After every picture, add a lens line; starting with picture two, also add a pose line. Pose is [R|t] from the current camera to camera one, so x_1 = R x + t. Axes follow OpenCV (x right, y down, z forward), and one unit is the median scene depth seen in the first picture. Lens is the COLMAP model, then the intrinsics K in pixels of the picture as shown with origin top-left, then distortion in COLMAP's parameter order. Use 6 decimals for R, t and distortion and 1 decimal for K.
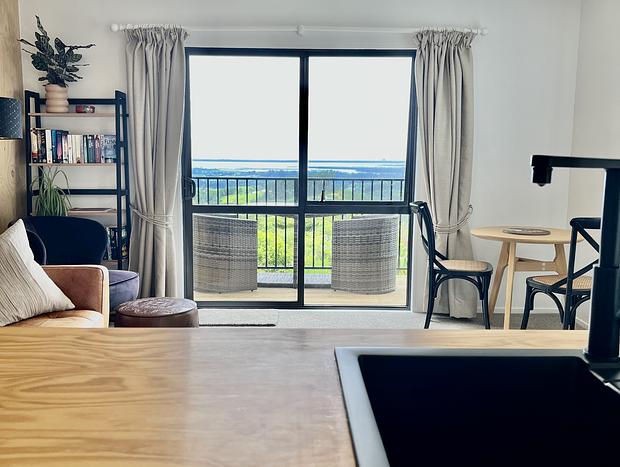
lens RADIAL K [[638.0, 0, 310.0], [0, 638.0, 233.5], [0, 0, 1]] dist [0.099350, -0.023200]
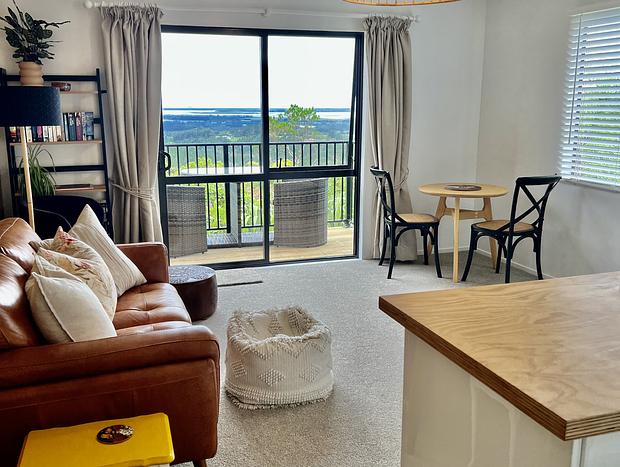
lens RADIAL K [[638.0, 0, 310.0], [0, 638.0, 233.5], [0, 0, 1]] dist [0.099350, -0.023200]
pose [[0.951090, -0.073466, 0.300050, -0.301266], [0.048684, 0.994818, 0.089260, -0.037078], [-0.305053, -0.070287, 0.949738, -0.087566]]
